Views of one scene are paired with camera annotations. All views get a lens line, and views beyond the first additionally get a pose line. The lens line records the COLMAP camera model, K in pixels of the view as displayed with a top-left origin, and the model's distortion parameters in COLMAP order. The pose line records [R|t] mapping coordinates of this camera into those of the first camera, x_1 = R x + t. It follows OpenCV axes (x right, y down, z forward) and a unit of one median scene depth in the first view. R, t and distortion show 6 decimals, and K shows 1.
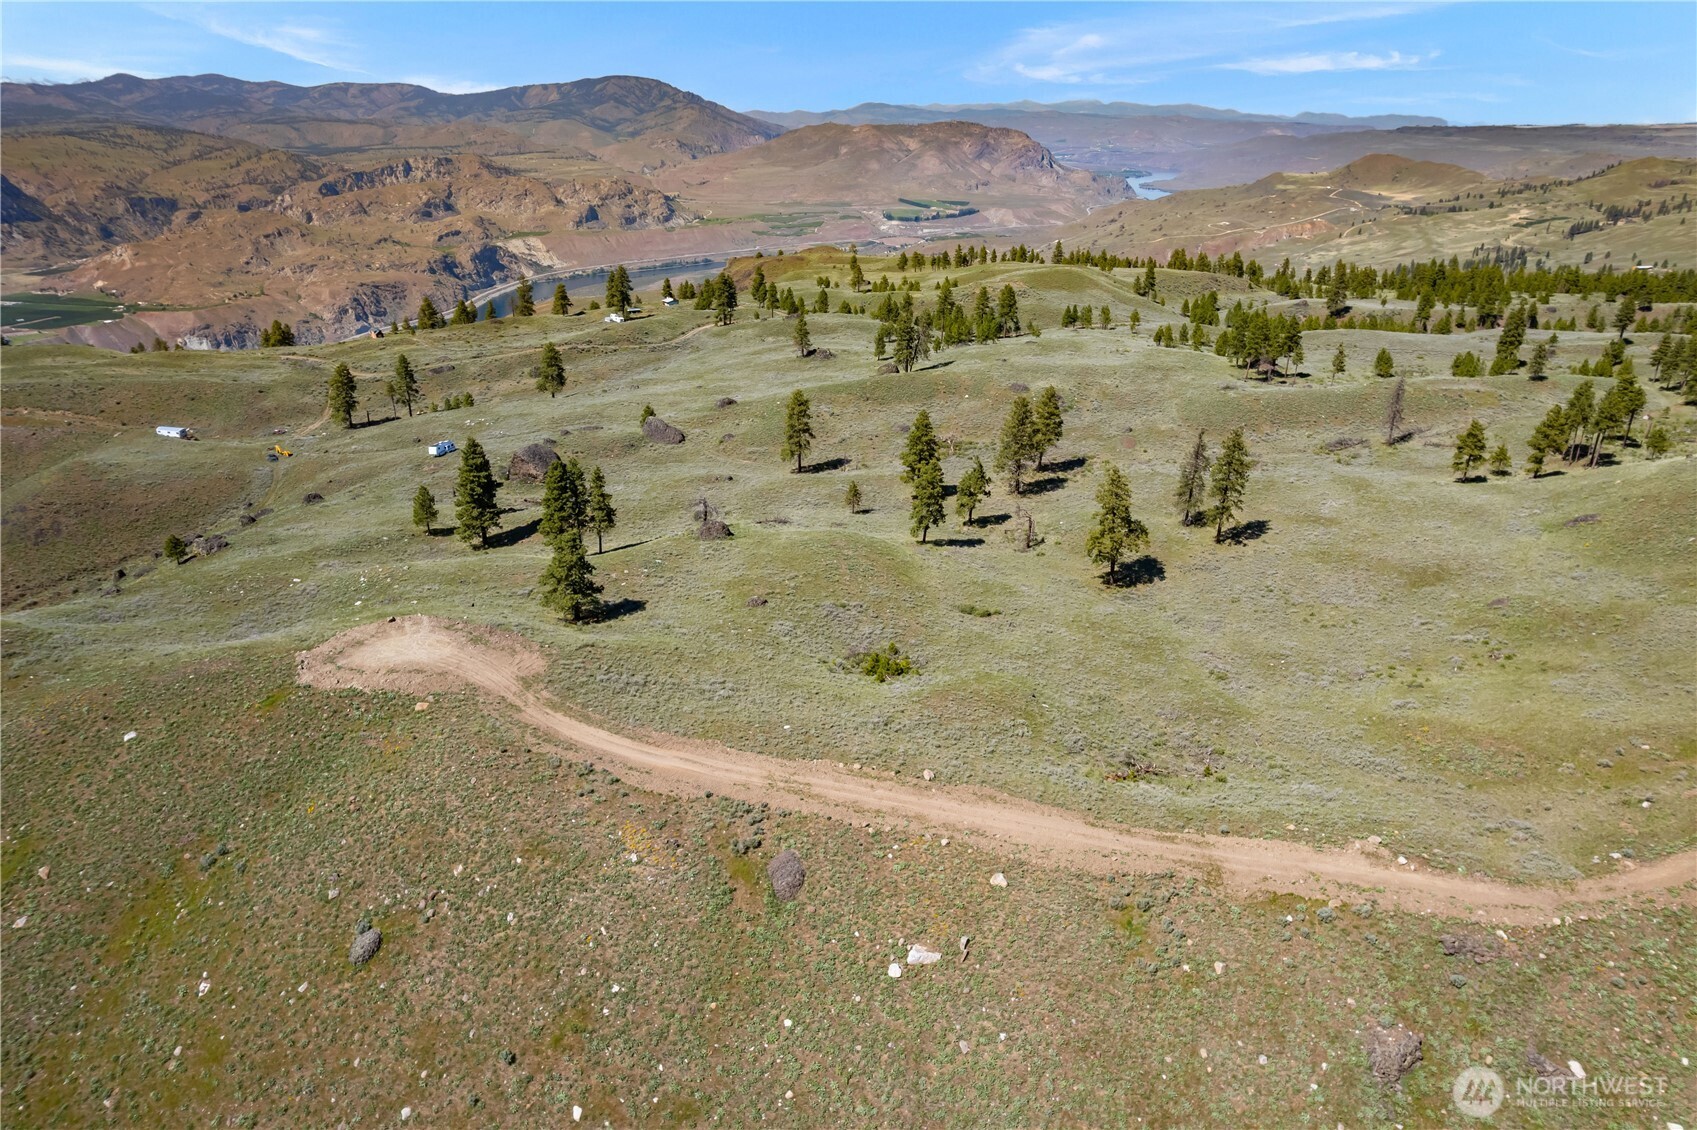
lens RADIAL K [[1092.8, 0, 845.7], [0, 1092.8, 570.2], [0, 0, 1]] dist [-0.092167, 0.087954]
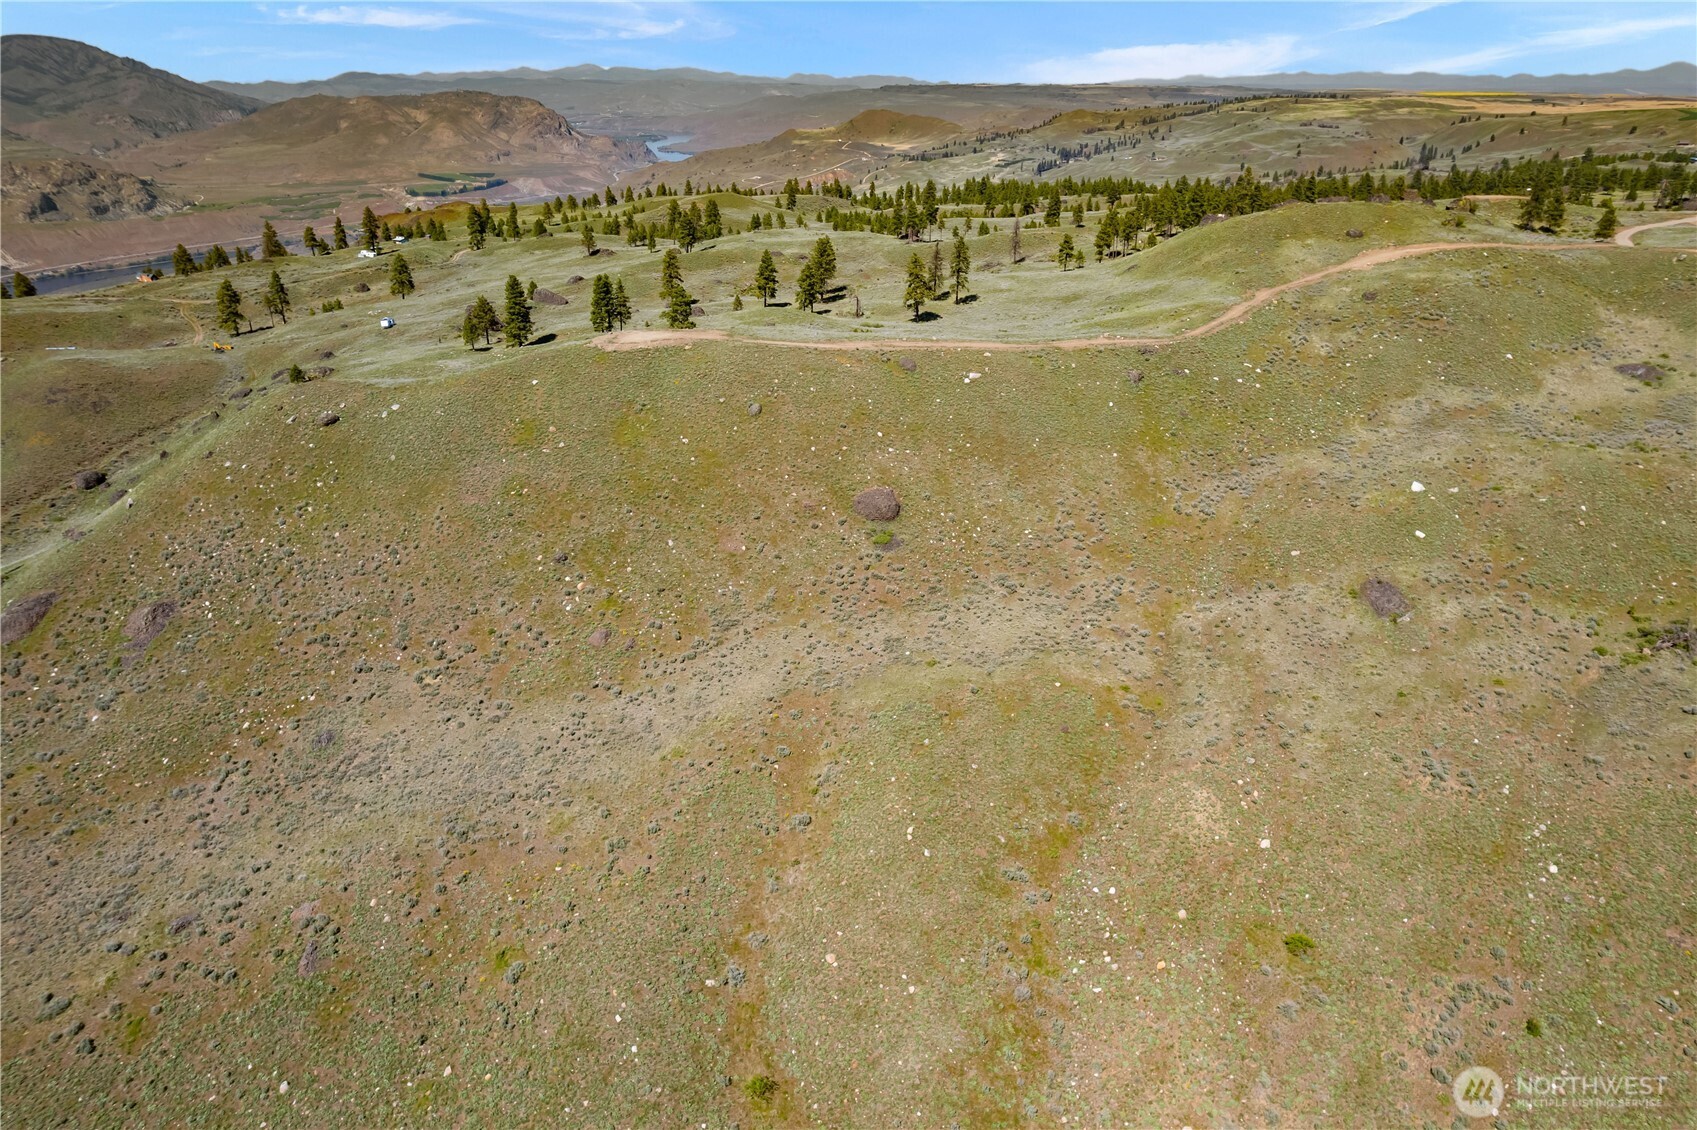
lens RADIAL K [[1099.8, 0, 847.6], [0, 1099.8, 565.8], [0, 0, 1]] dist [-0.091147, 0.085282]
pose [[0.912635, -0.170495, 0.371522, -0.026182], [0.162659, 0.985280, 0.052586, 0.012905], [-0.375019, 0.012440, 0.926934, -0.027128]]
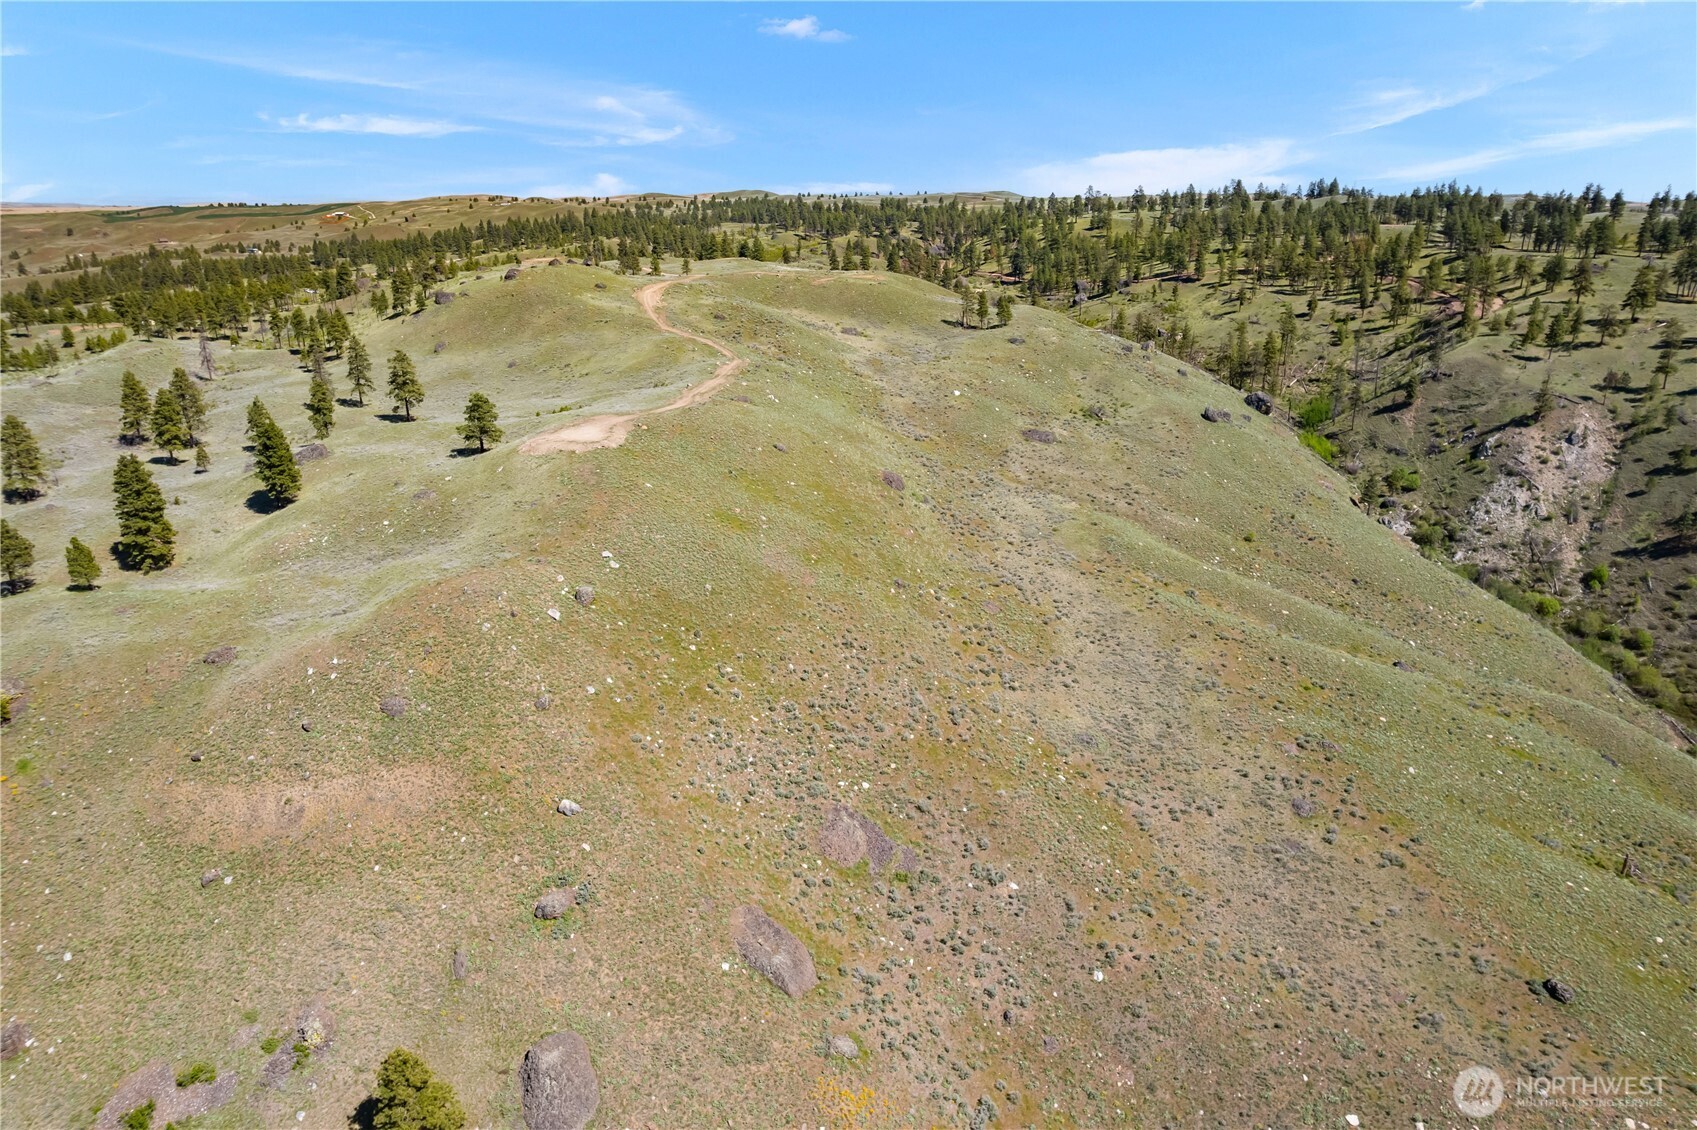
lens RADIAL K [[1084.0, 0, 843.0], [0, 1084.0, 569.6], [0, 0, 1]] dist [-0.096134, 0.088909]
pose [[-0.173083, -0.332985, 0.926911, -0.065058], [0.382671, 0.844439, 0.374815, -0.006914], [-0.907527, 0.419575, -0.018734, 0.022720]]
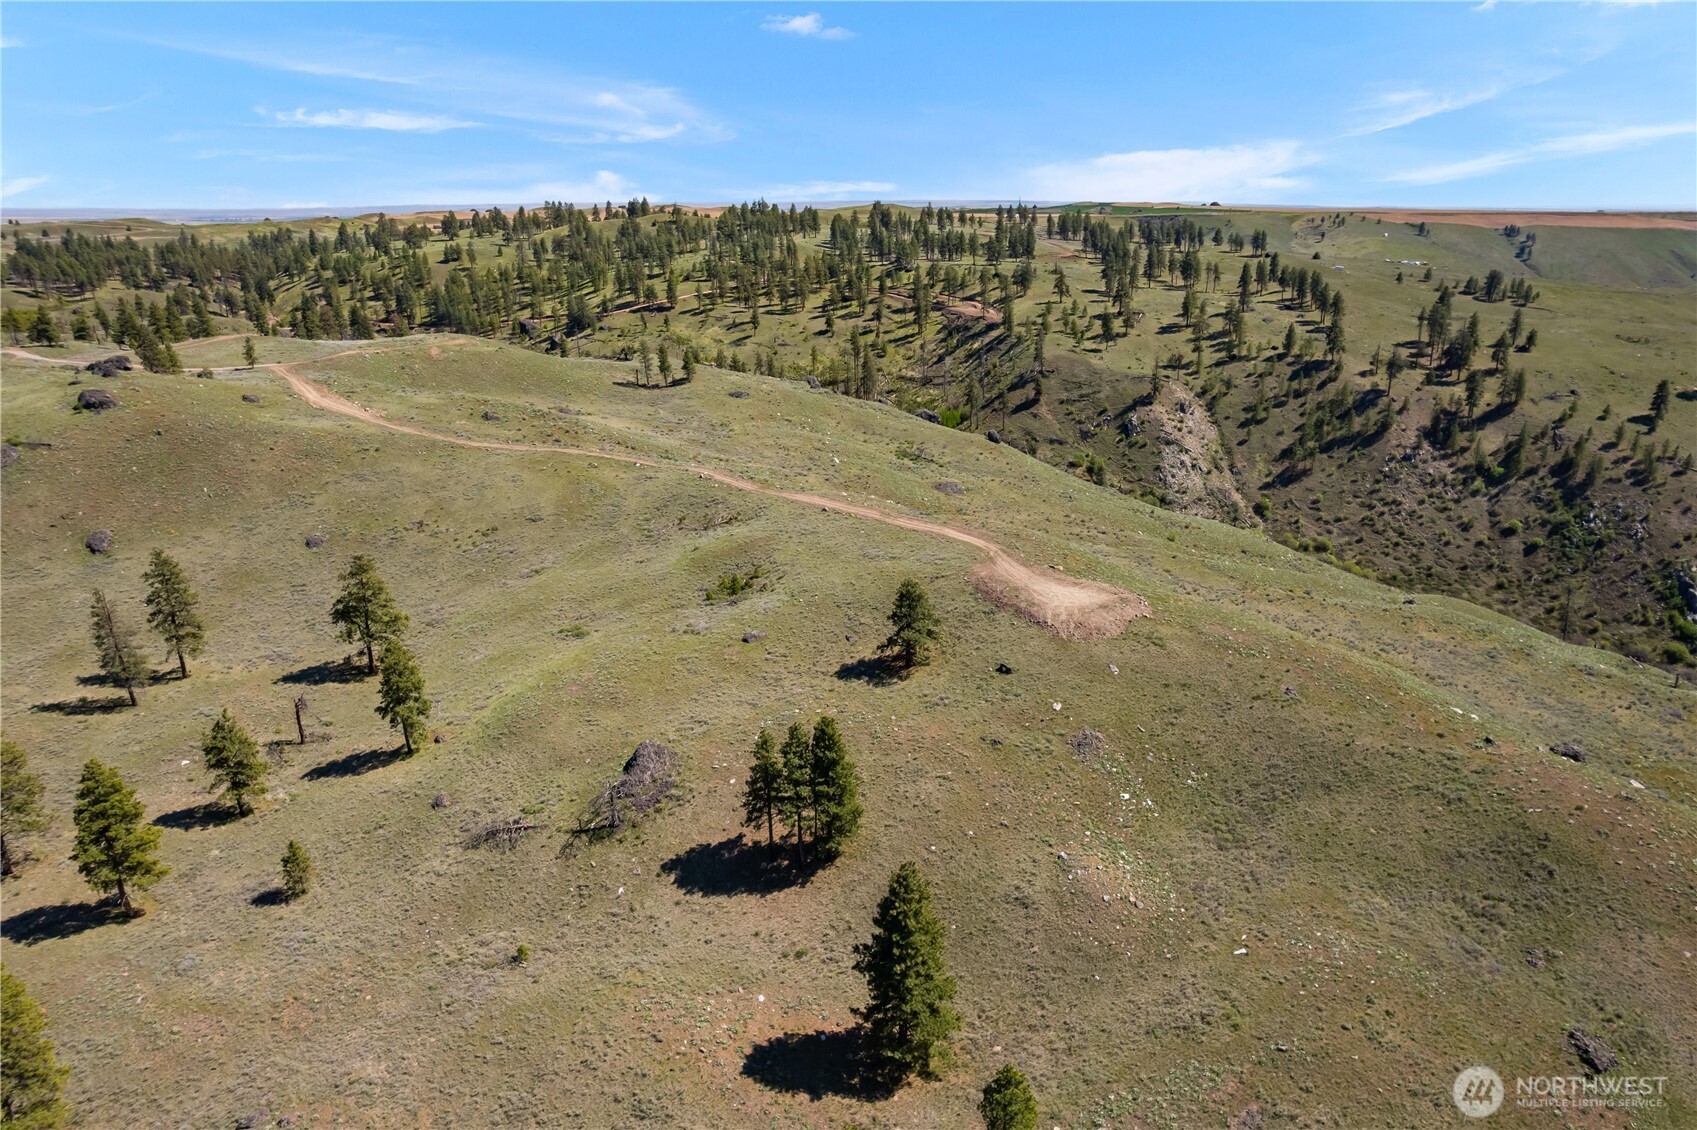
lens RADIAL K [[1094.4, 0, 844.9], [0, 1094.4, 569.9], [0, 0, 1]] dist [-0.090155, 0.084905]
pose [[-0.840402, -0.174017, 0.513267, -0.025781], [0.215268, 0.761958, 0.610803, -0.024277], [-0.497378, 0.623810, -0.602890, 0.057643]]
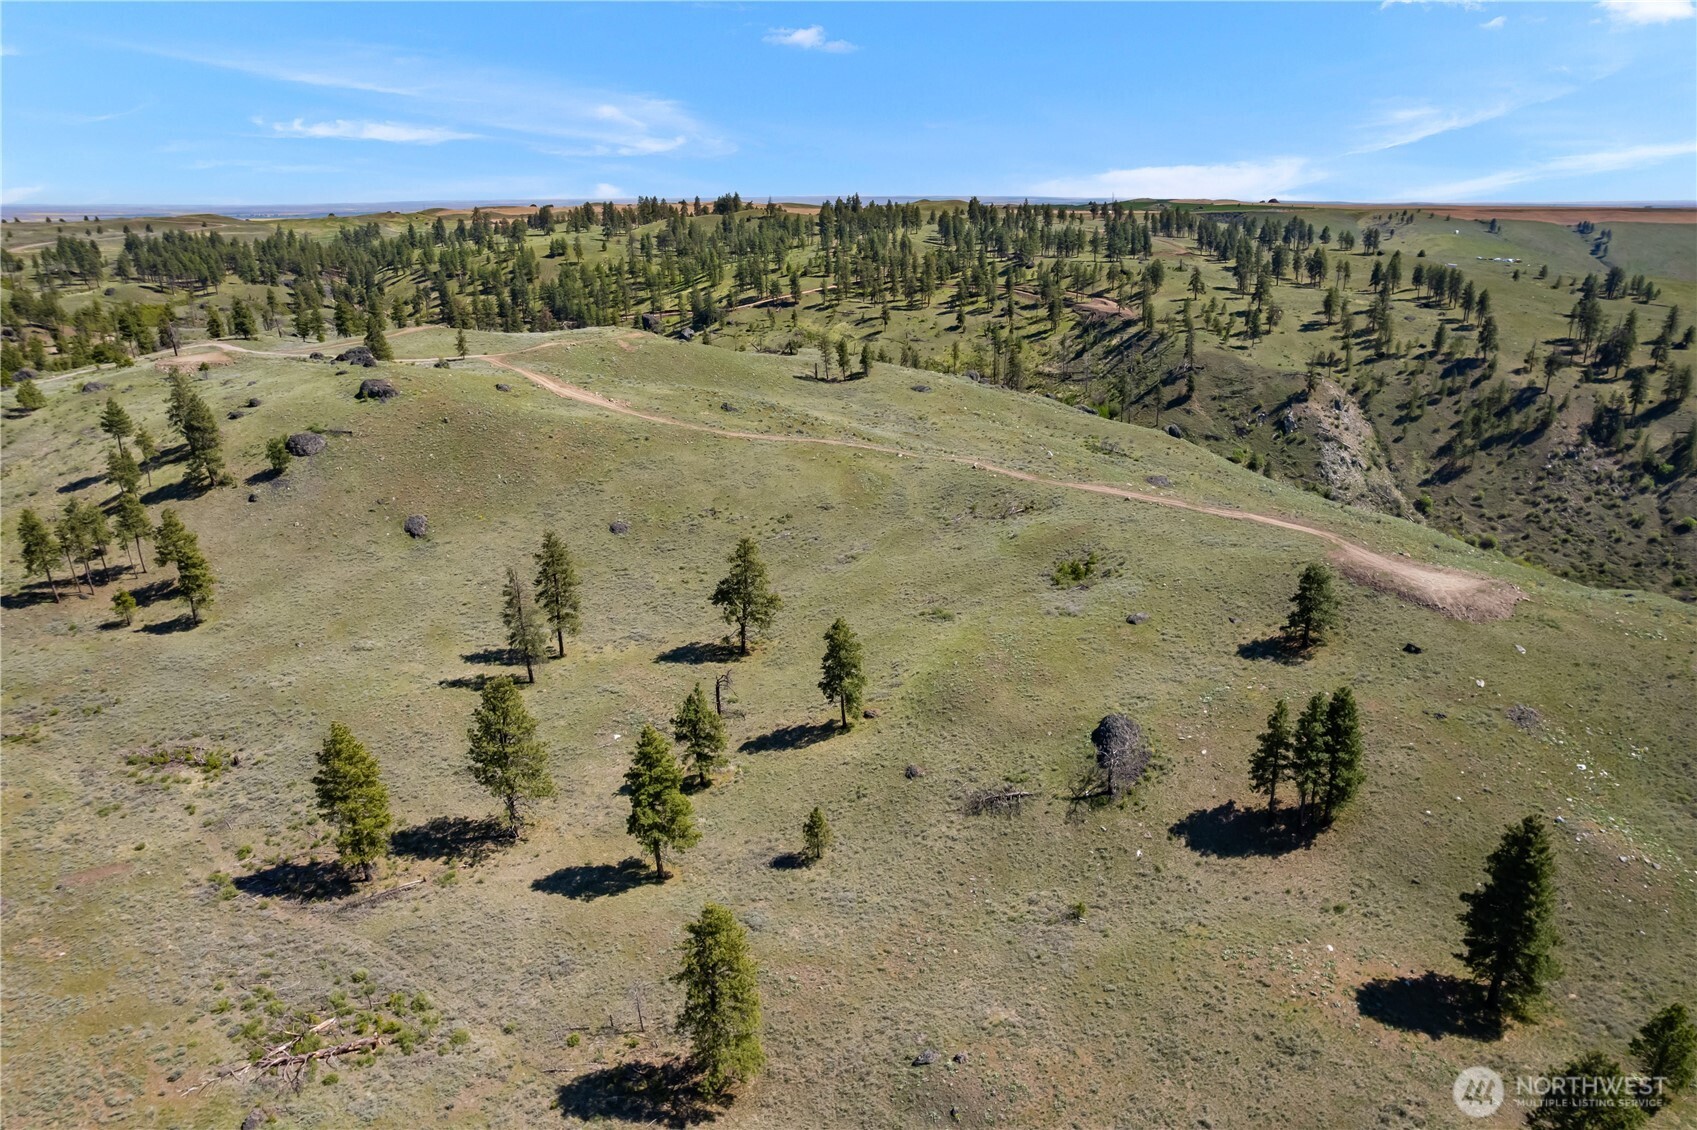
lens RADIAL K [[1107.7, 0, 847.9], [0, 1107.7, 567.8], [0, 0, 1]] dist [-0.100531, 0.100539]
pose [[-0.831166, -0.178190, 0.526698, -0.015470], [0.220431, 0.764042, 0.606342, -0.027939], [-0.510464, 0.620071, -0.595767, 0.065994]]
